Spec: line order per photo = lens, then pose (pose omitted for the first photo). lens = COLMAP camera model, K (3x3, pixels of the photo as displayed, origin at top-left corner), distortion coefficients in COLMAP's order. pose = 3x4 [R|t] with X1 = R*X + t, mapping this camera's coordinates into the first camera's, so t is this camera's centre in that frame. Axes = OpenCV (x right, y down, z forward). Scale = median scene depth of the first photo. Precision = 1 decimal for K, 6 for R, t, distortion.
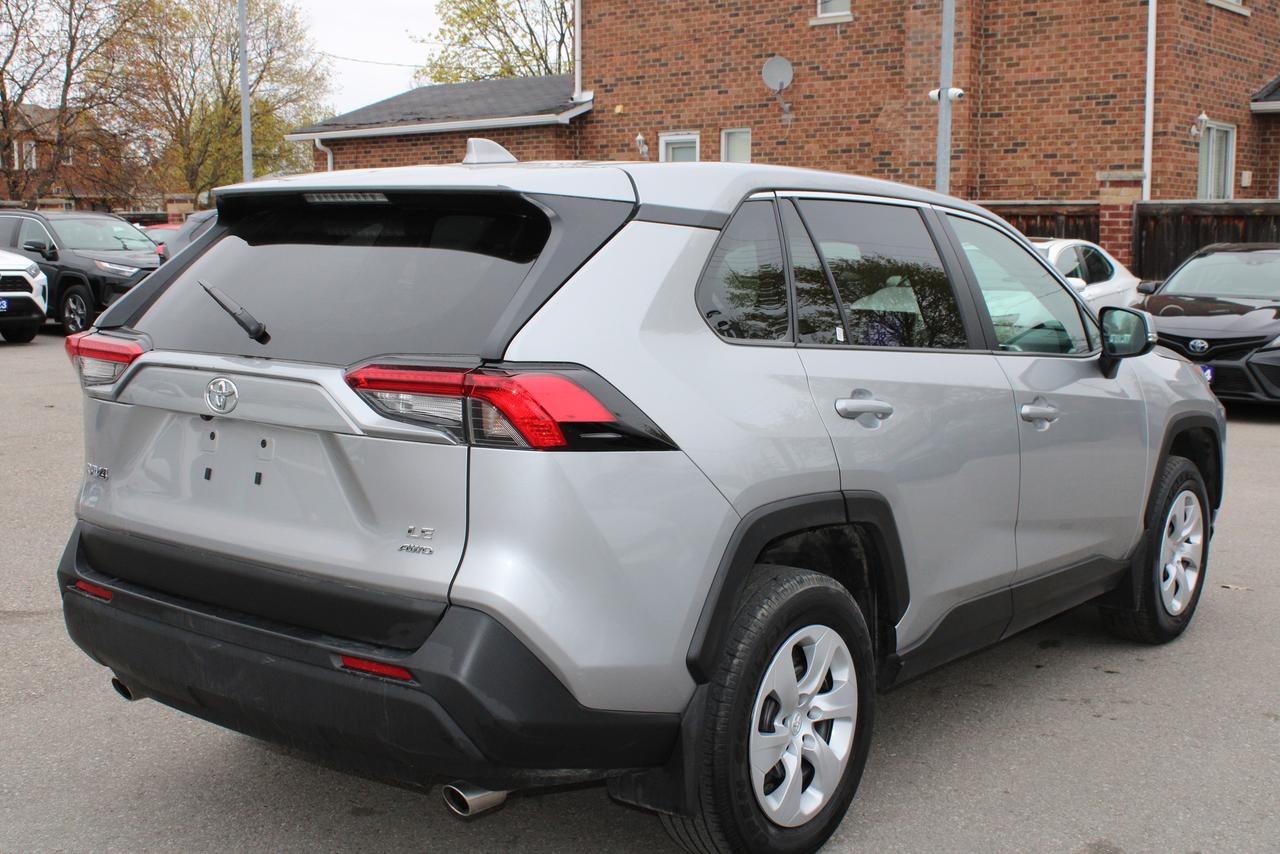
lens RADIAL K [[1573.7, 0, 640.0], [0, 1573.7, 427.0], [0, 0, 1]] dist [-0.055130, 0.026001]
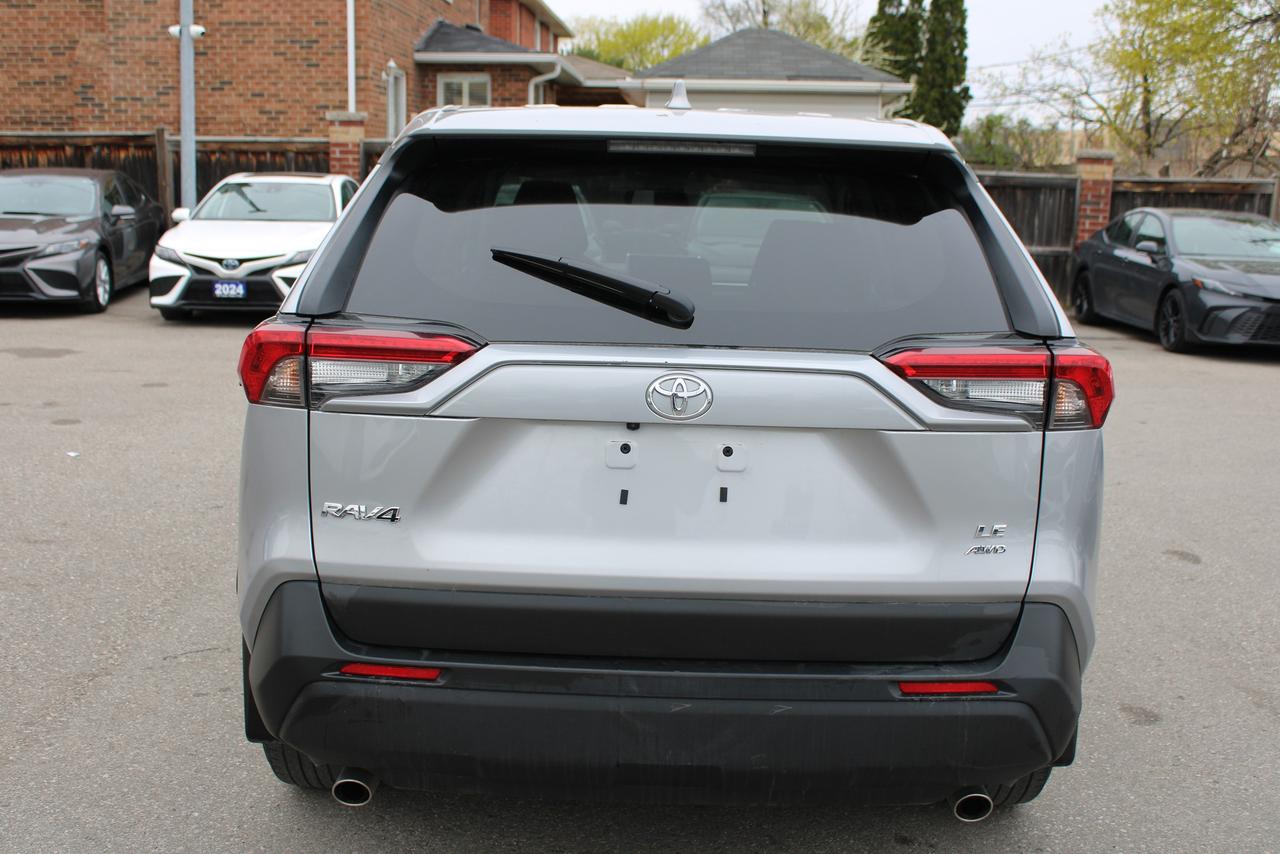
lens RADIAL K [[1416.0, 0, 640.0], [0, 1416.0, 427.0], [0, 0, 1]] dist [-0.079576, 0.093089]
pose [[0.789993, -0.101861, 0.604595, -0.132845], [0.064012, 0.994416, 0.083895, -0.012435], [-0.609765, -0.027575, 0.792102, 0.081450]]
